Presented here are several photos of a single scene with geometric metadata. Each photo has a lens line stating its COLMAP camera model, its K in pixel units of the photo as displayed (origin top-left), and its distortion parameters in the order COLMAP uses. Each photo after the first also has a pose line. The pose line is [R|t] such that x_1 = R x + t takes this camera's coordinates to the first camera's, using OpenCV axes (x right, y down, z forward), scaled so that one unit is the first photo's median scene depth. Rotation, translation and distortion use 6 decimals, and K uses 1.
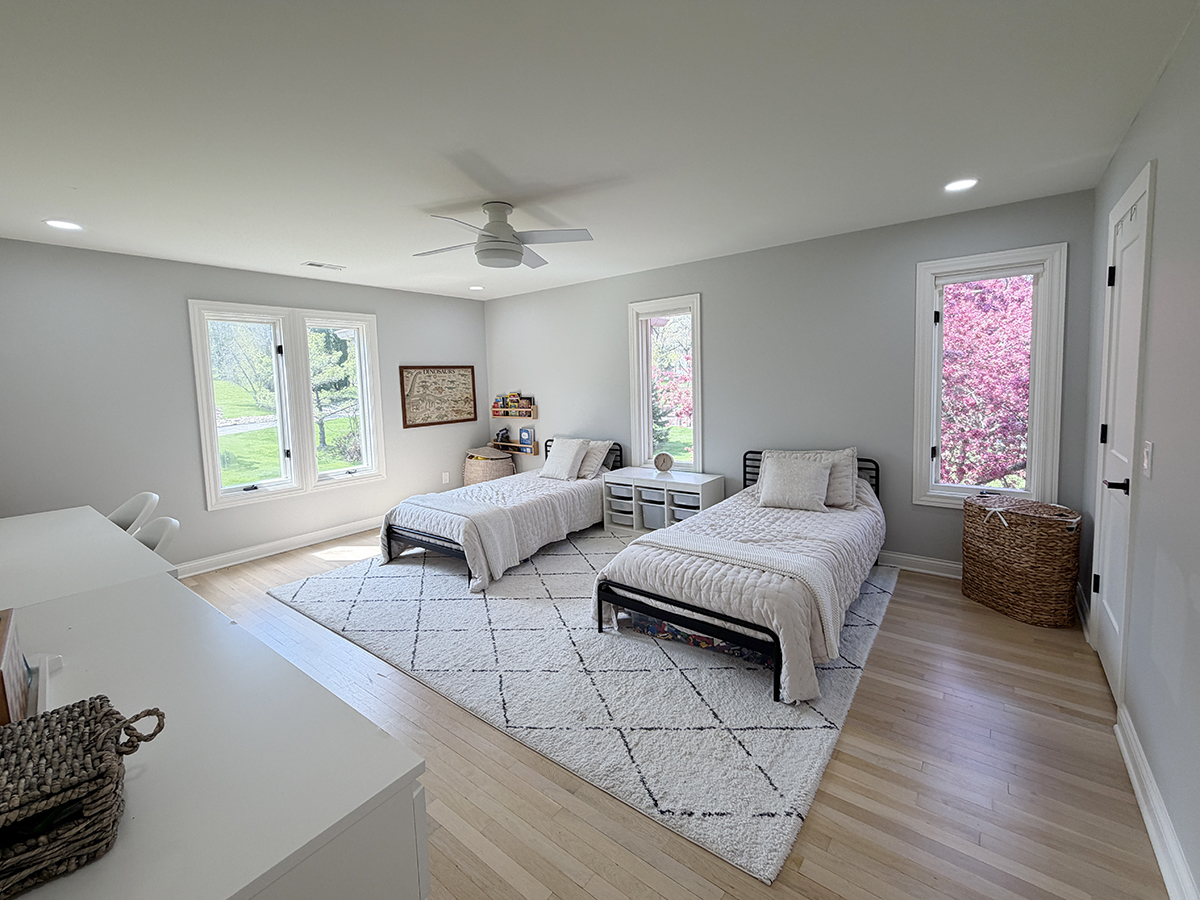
lens RADIAL K [[501.3, 0, 600.8], [0, 501.3, 420.7], [0, 0, 1]] dist [0.001205, -0.000016]
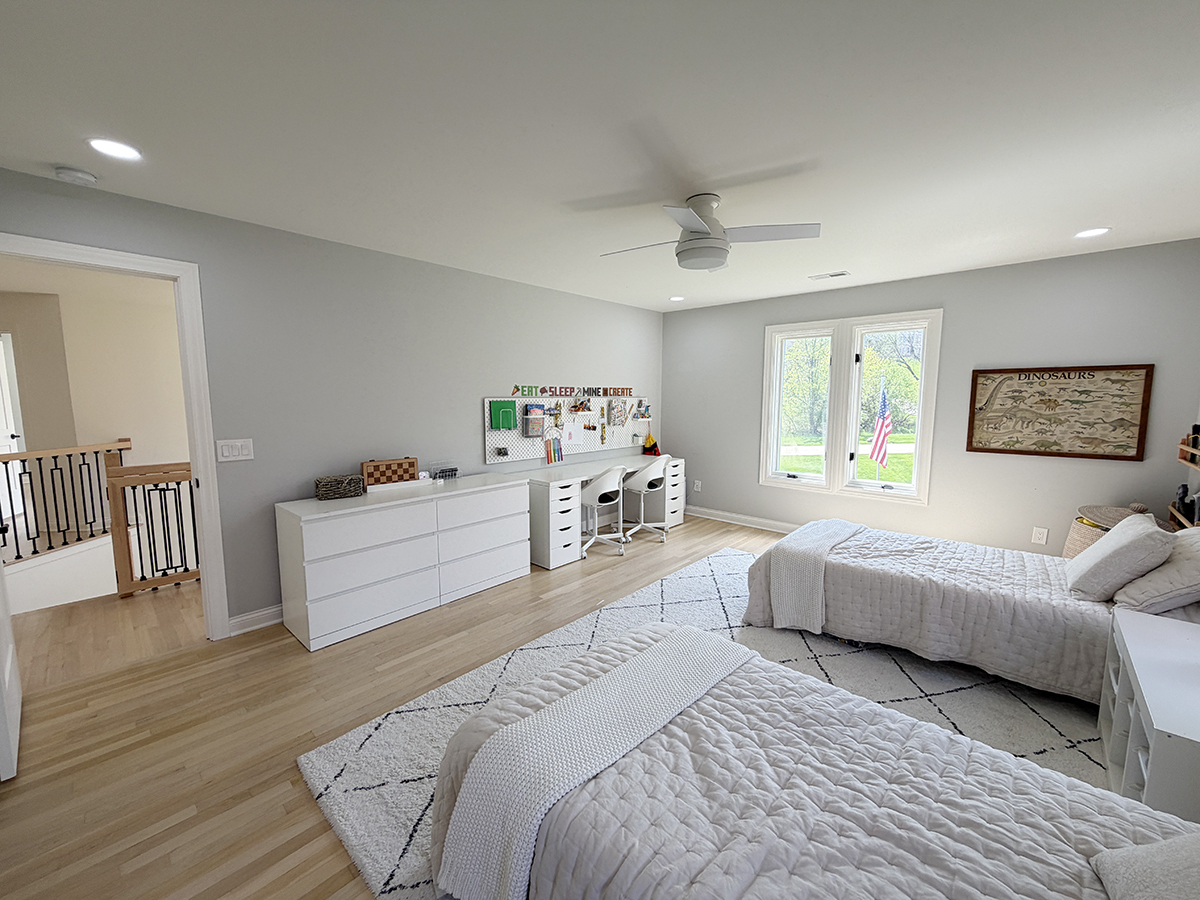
lens RADIAL K [[483.0, 0, 600.0], [0, 483.0, 450.0], [0, 0, 1]] dist [-0.009948, -0.000108]
pose [[-0.080774, 0.142877, -0.986439, 0.379736], [-0.078453, 0.985691, 0.149193, -0.051814], [0.993640, 0.089440, -0.068409, 0.479137]]
